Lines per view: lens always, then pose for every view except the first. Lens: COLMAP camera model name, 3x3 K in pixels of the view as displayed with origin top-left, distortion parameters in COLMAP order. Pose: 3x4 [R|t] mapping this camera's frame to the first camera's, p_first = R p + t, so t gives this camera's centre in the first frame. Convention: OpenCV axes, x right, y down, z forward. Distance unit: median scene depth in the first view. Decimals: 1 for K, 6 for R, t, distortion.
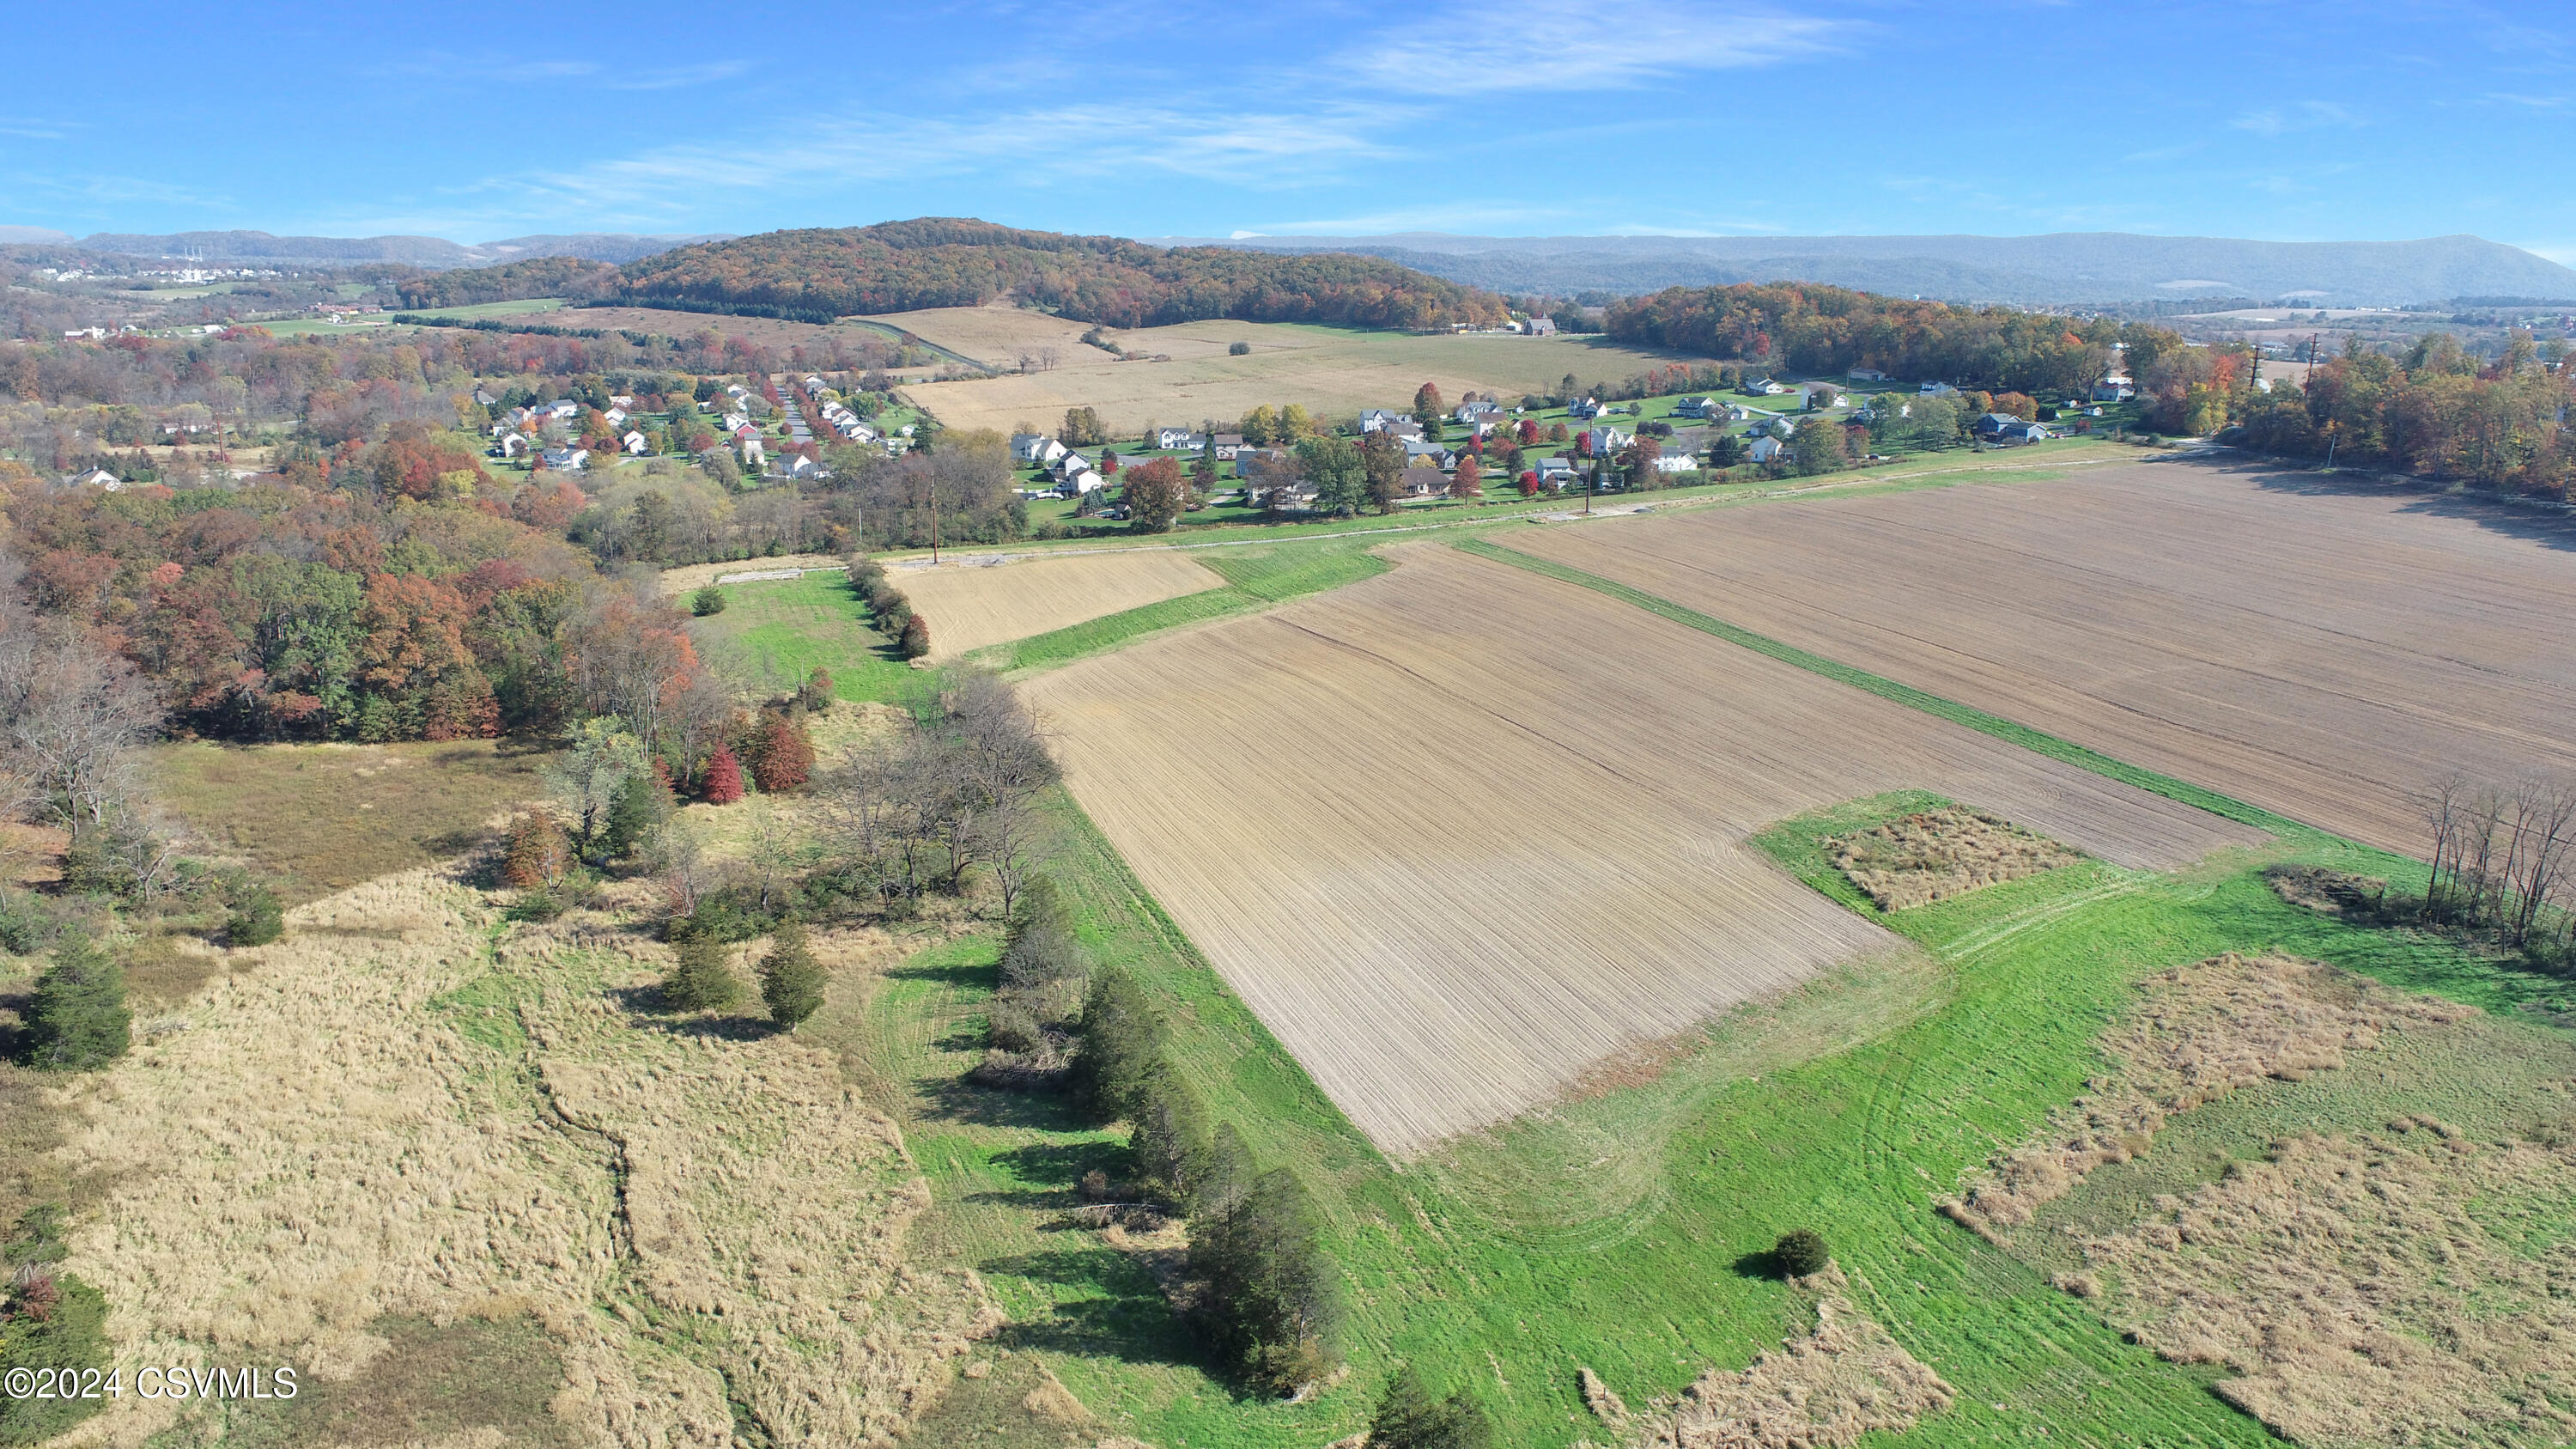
lens RADIAL K [[1755.5, 0, 1288.0], [0, 1755.5, 724.5], [0, 0, 1]] dist [-0.013732, 0.009257]
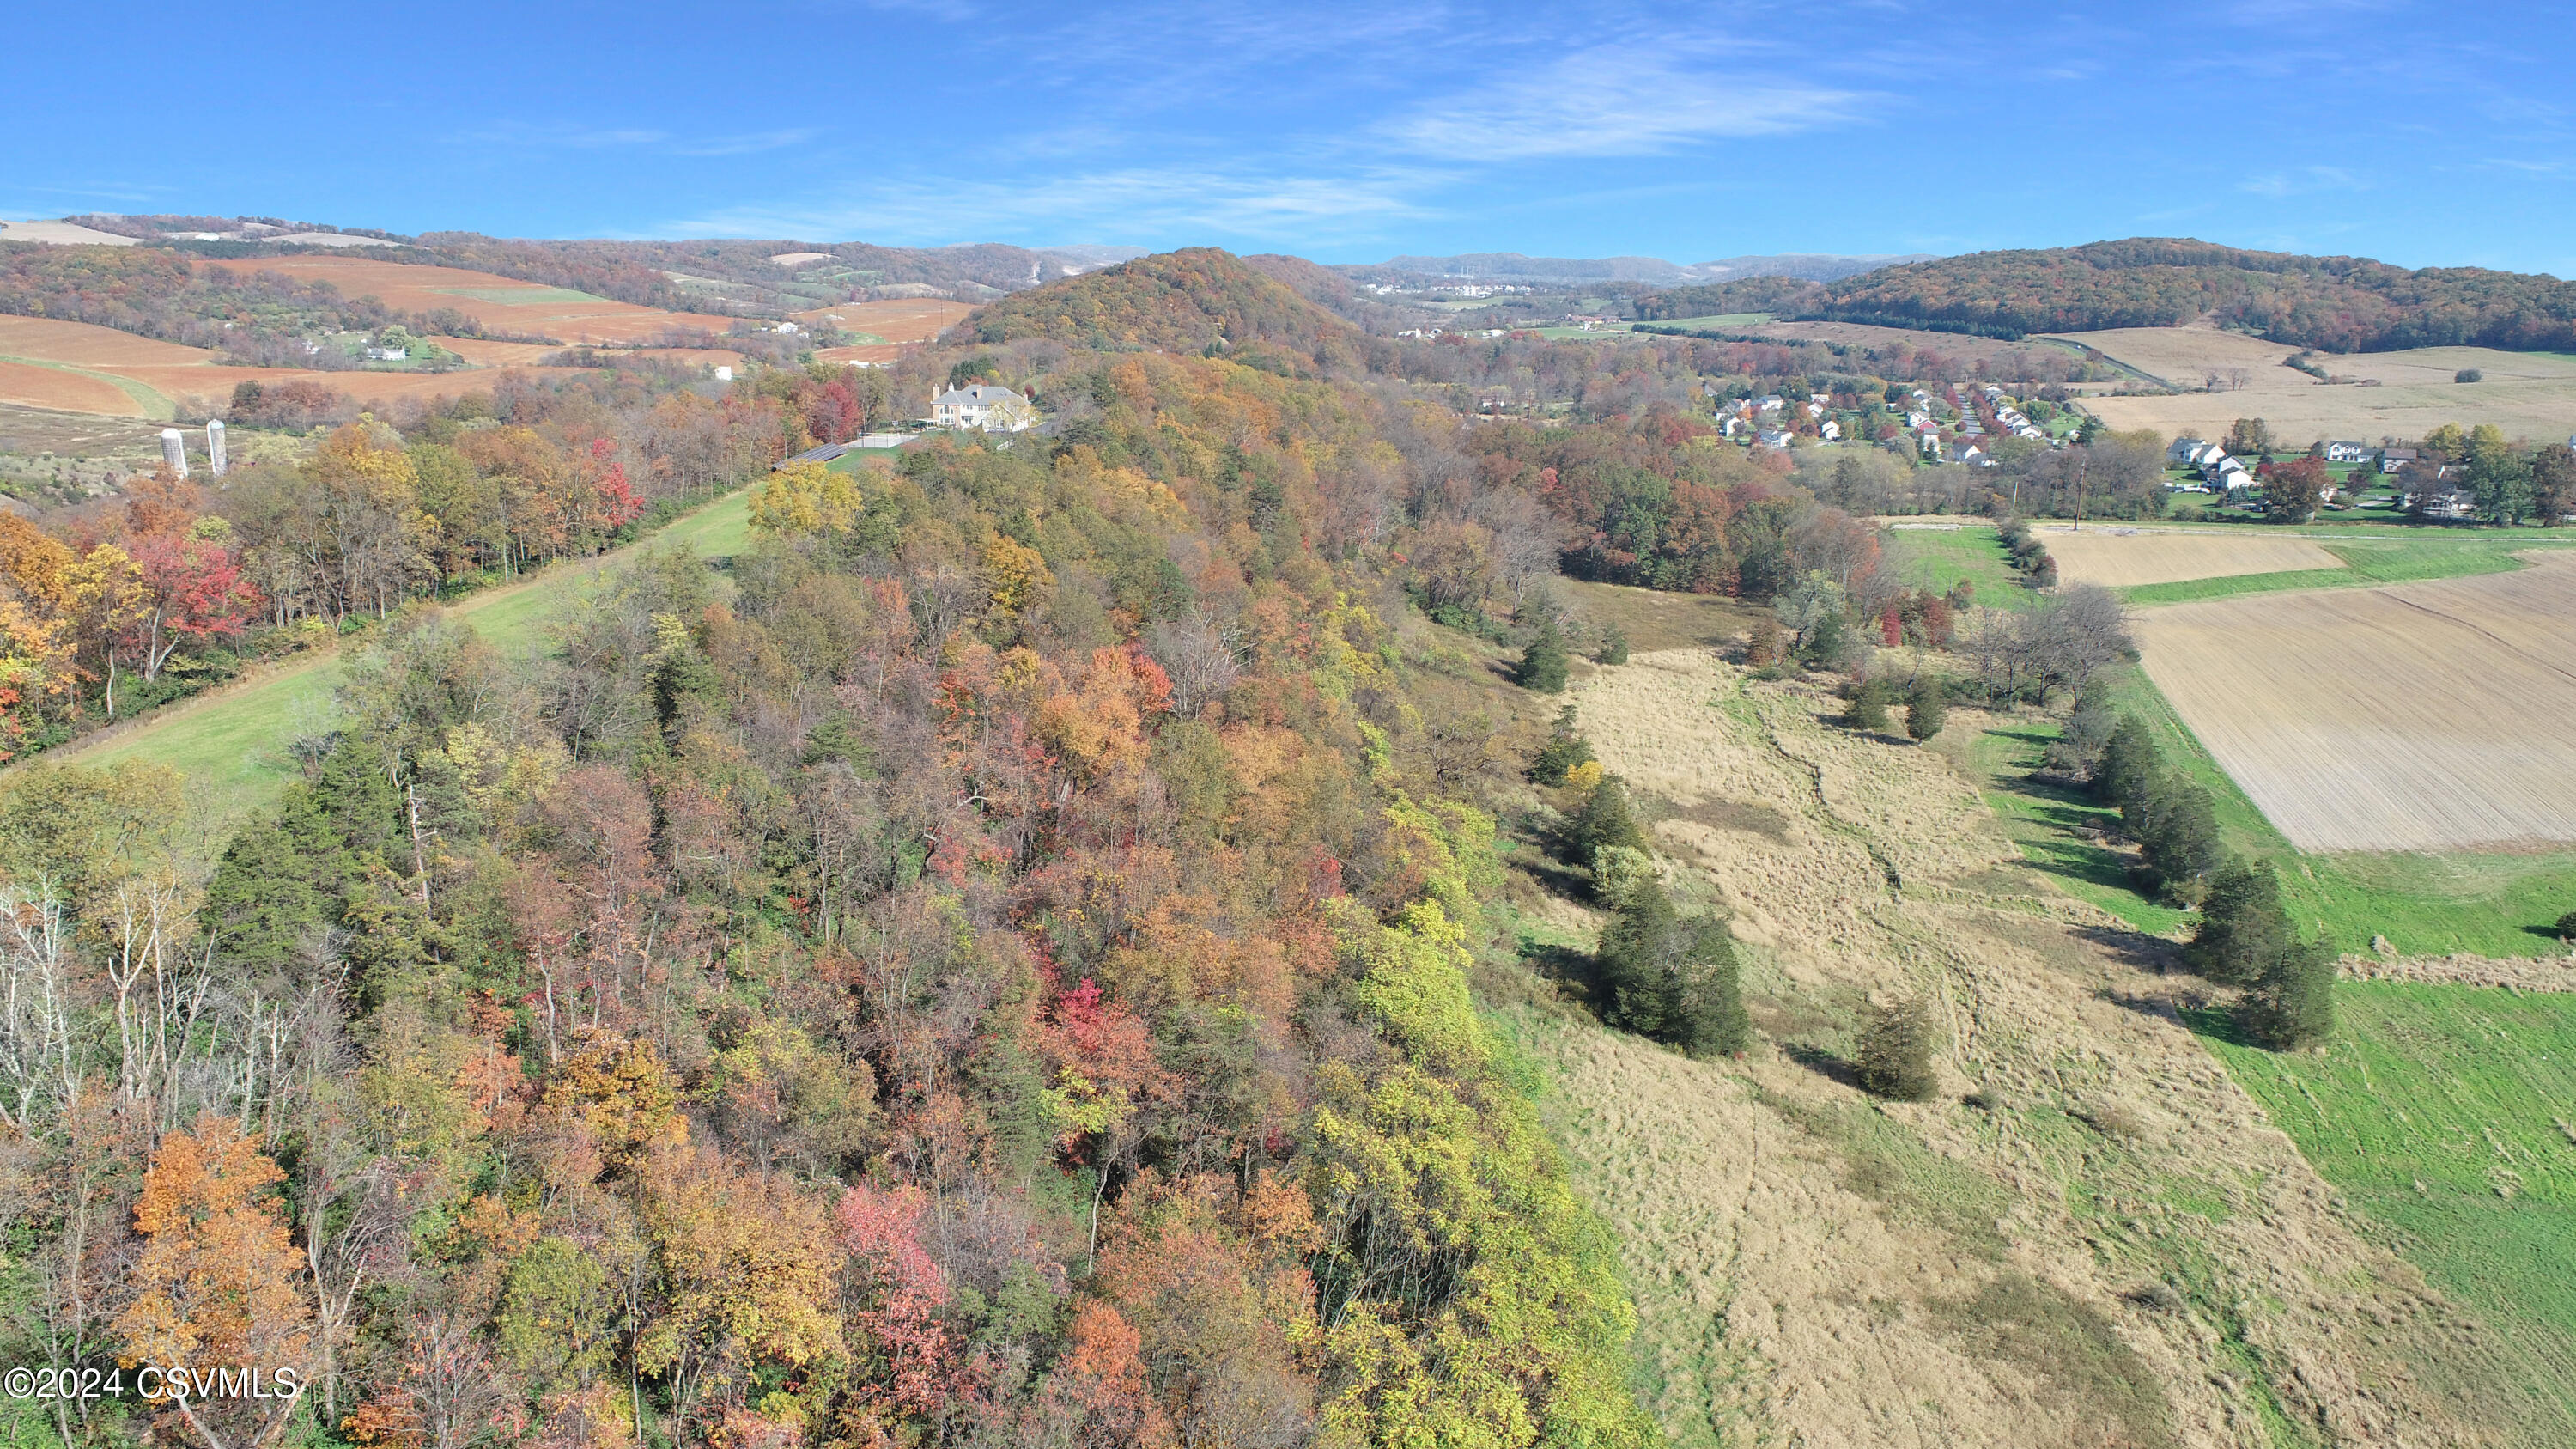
lens RADIAL K [[1755.5, 0, 1288.0], [0, 1755.5, 724.5], [0, 0, 1]] dist [-0.013732, 0.009257]
pose [[0.803746, 0.148495, -0.576144, 0.048393], [-0.154761, 0.987200, 0.038543, 0.048800], [0.574492, 0.058186, 0.816439, -0.178345]]
